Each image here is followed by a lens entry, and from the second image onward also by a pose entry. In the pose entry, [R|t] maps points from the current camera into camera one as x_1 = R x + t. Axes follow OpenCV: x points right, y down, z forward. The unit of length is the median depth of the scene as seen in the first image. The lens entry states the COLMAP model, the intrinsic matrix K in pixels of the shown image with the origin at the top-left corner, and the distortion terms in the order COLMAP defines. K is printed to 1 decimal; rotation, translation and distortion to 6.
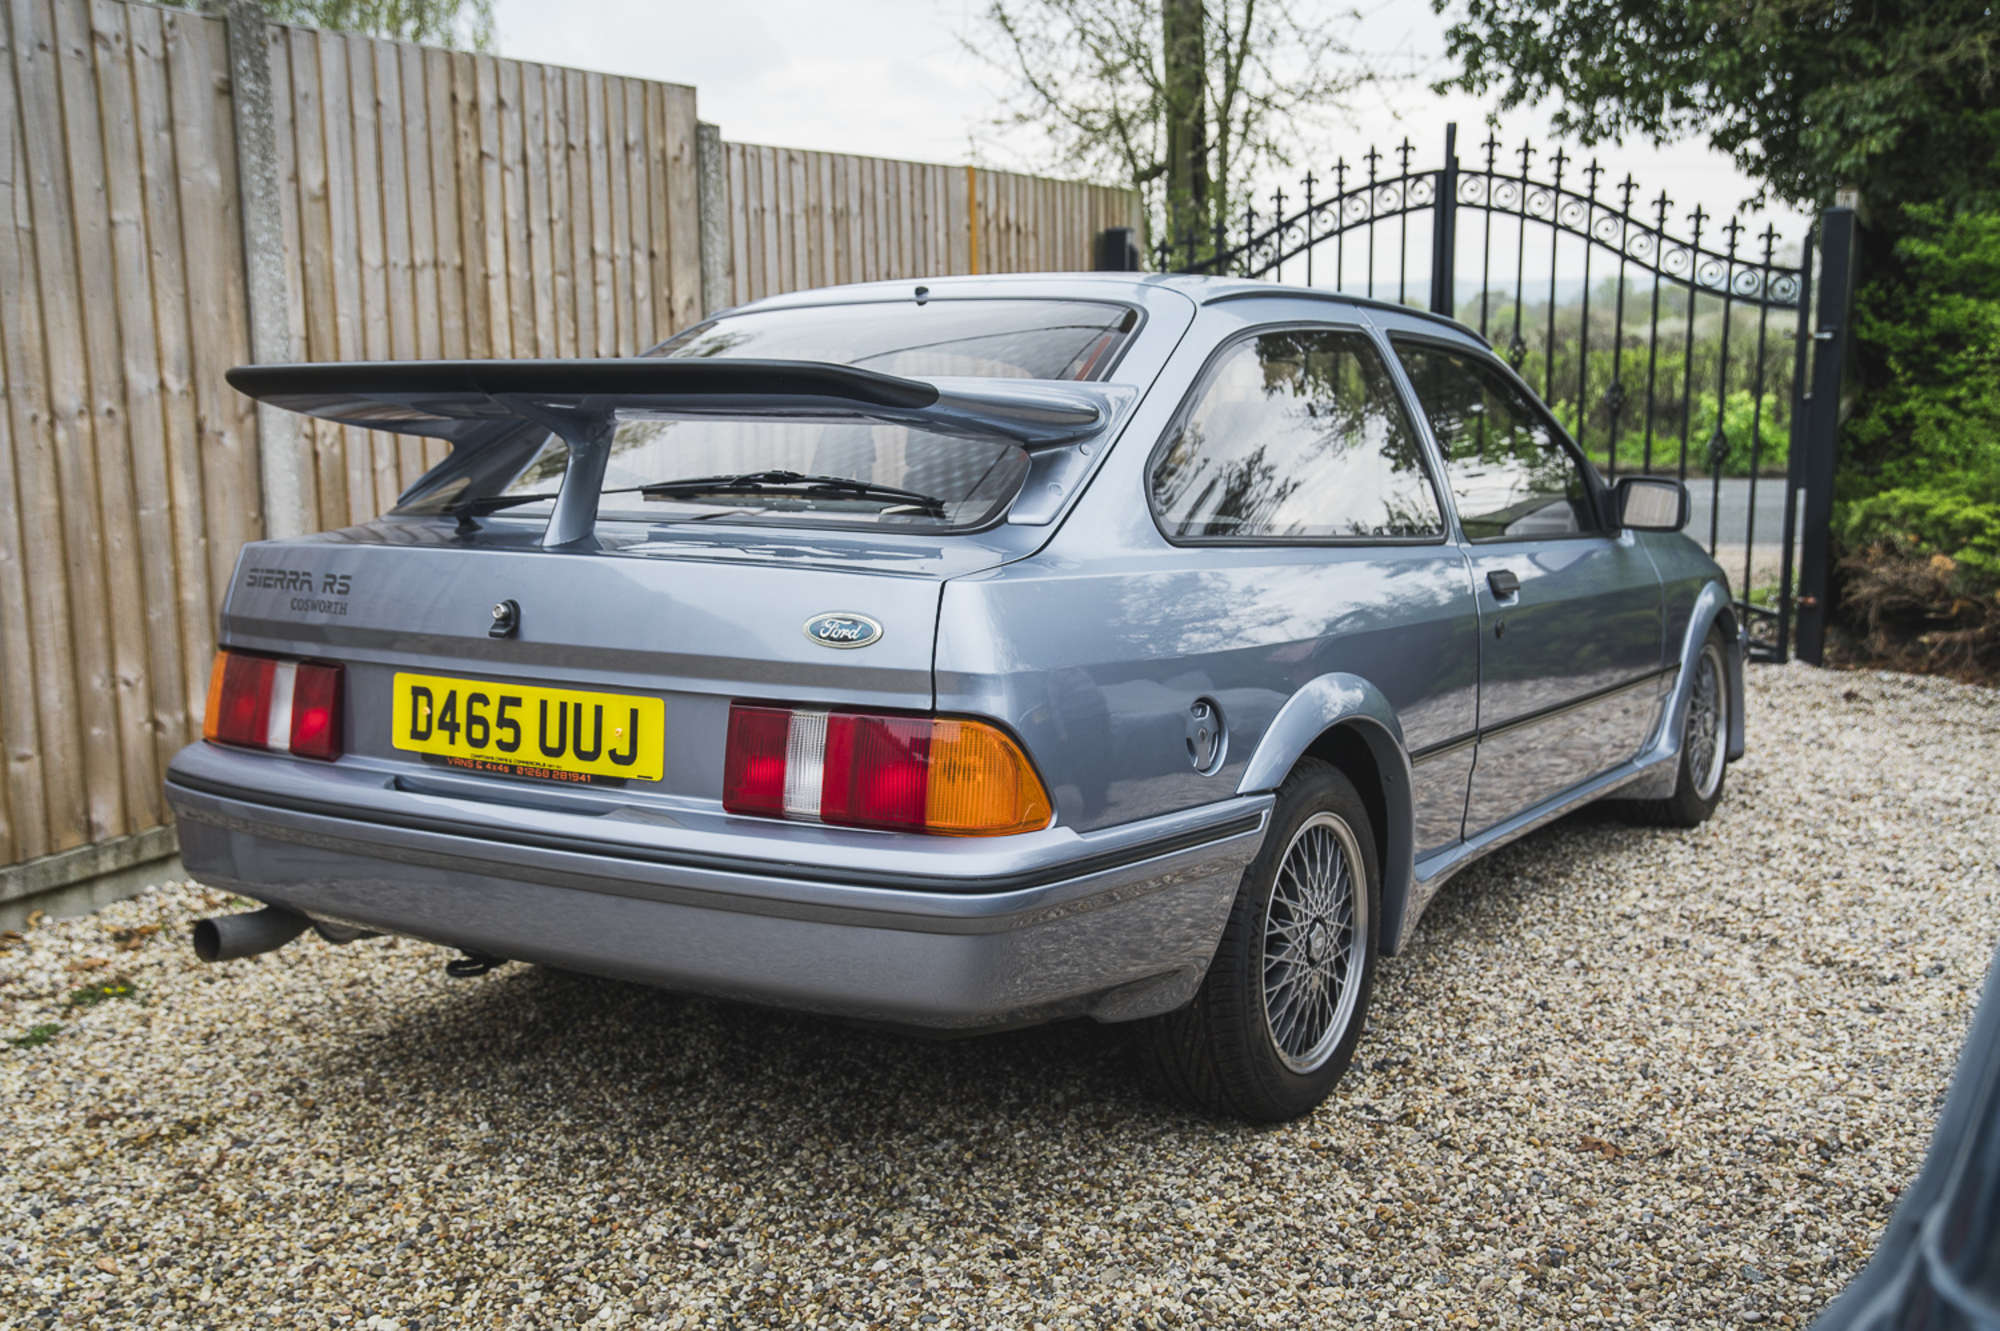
lens RADIAL K [[2036.6, 0, 1000.0], [0, 2036.6, 665.5], [0, 0, 1]] dist [0.013799, 0.033564]
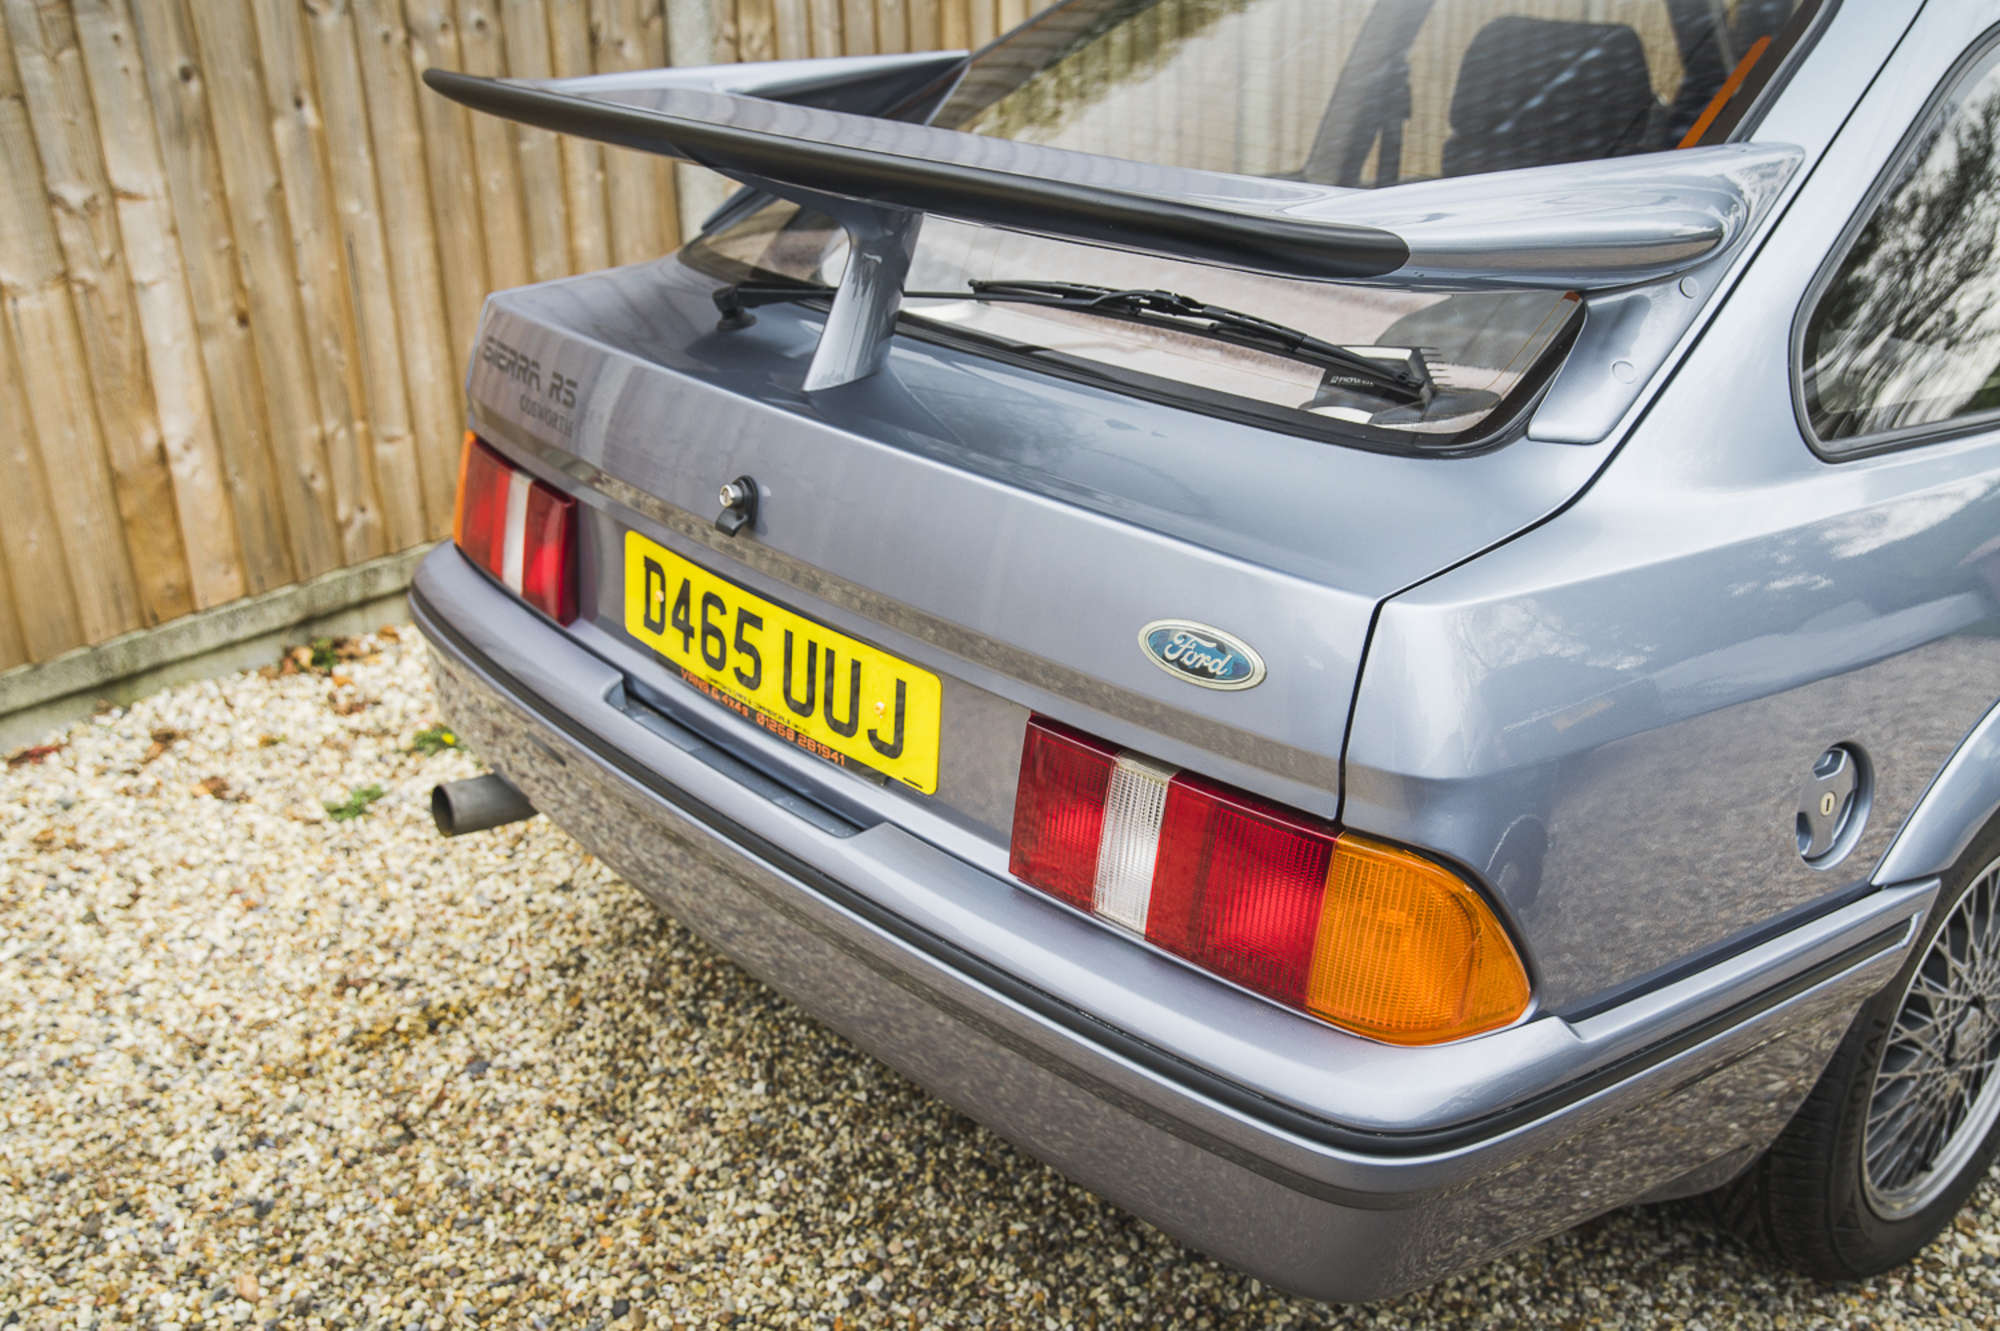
lens RADIAL K [[1936.3, 0, 1000.0], [0, 1936.3, 665.5], [0, 0, 1]] dist [-0.041328, 0.125148]
pose [[0.955362, 0.120242, -0.269863, 0.015912], [-0.045241, 0.962200, 0.268561, -0.142109], [0.291955, -0.244364, 0.924688, 0.413753]]
